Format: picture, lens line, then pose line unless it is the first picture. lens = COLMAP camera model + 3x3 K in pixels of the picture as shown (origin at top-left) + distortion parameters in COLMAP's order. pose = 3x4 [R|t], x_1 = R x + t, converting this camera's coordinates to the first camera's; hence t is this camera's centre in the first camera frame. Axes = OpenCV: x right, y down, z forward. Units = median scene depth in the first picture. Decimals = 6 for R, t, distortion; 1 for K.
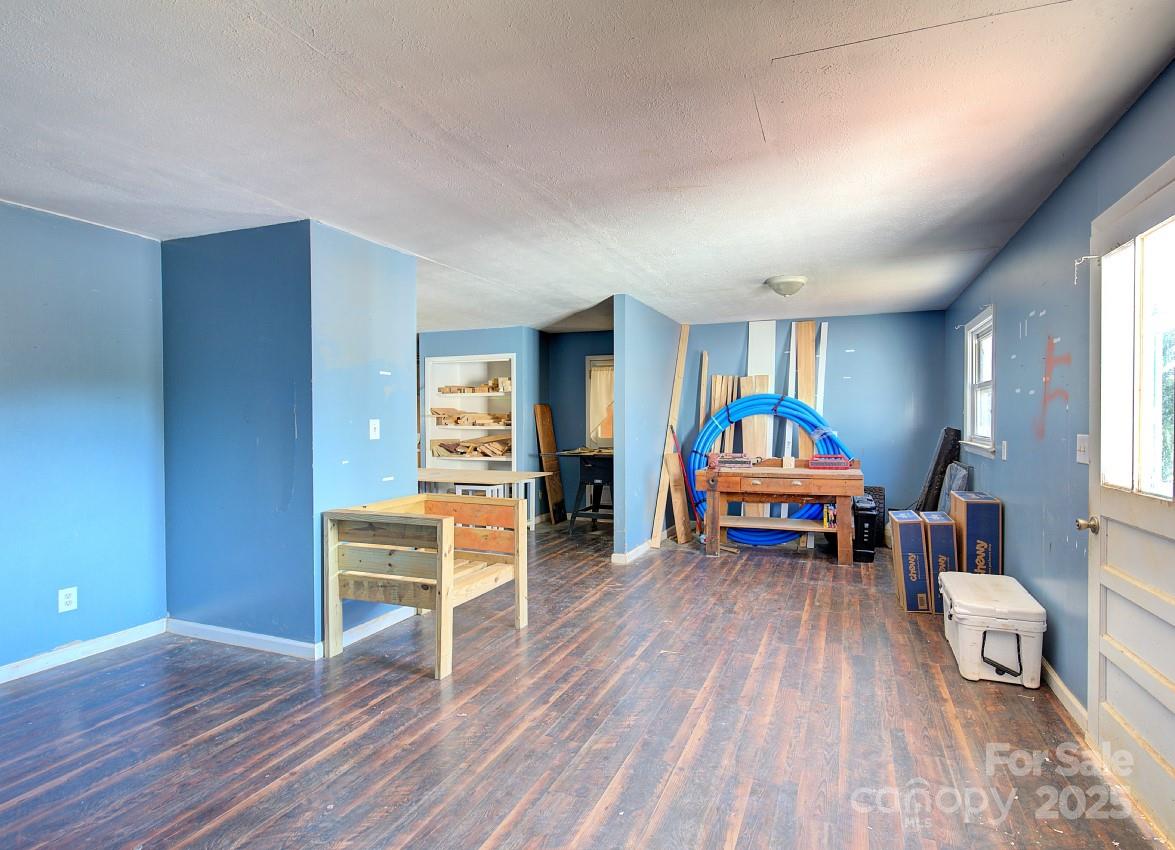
lens RADIAL K [[637.8, 0, 588.3], [0, 637.8, 423.3], [0, 0, 1]] dist [-0.000488, 0.000466]
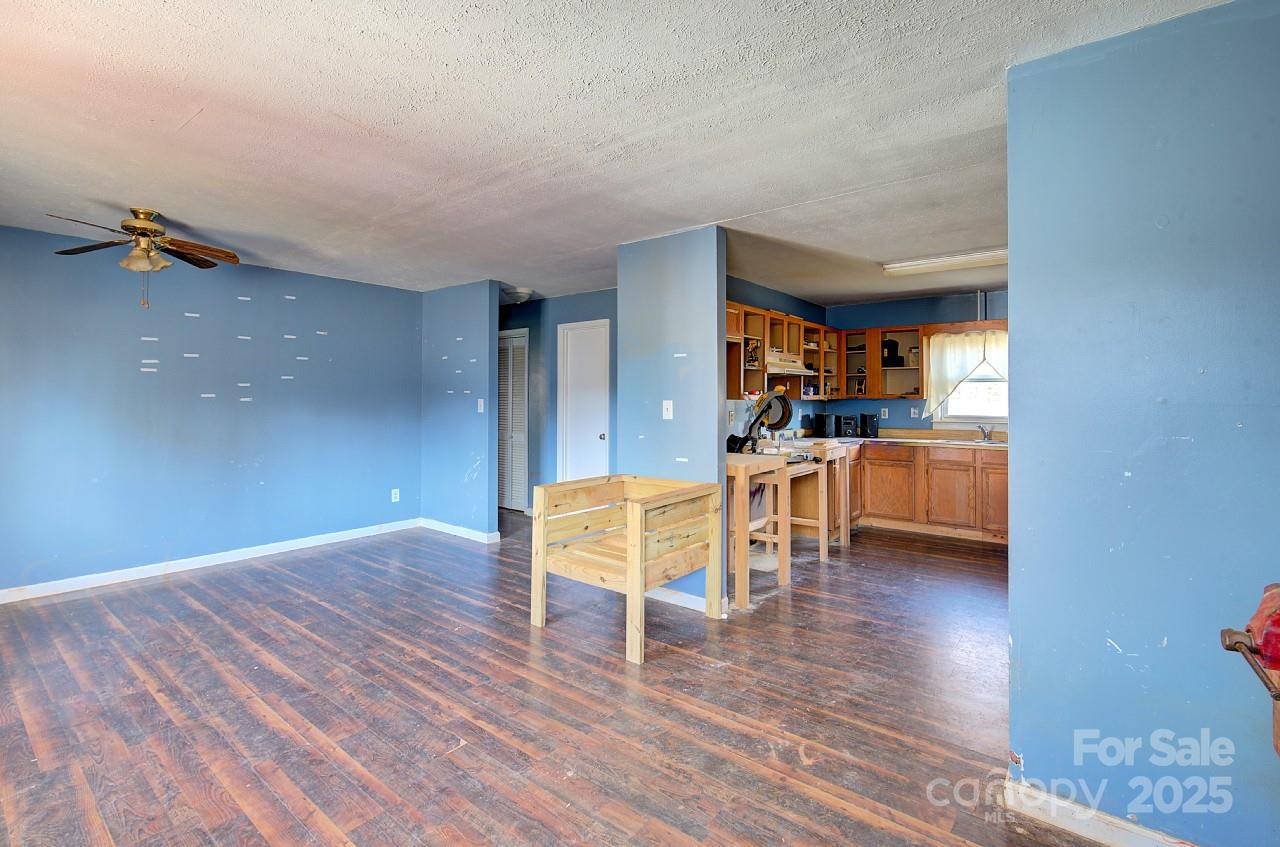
lens RADIAL K [[581.6, 0, 655.5], [0, 581.6, 386.5], [0, 0, 1]] dist [0.000184, -0.000307]
pose [[-0.279394, -0.017482, -0.960017, 0.725130], [-0.012716, 0.999814, -0.014507, -0.018073], [0.960092, 0.008154, -0.279565, 1.496144]]
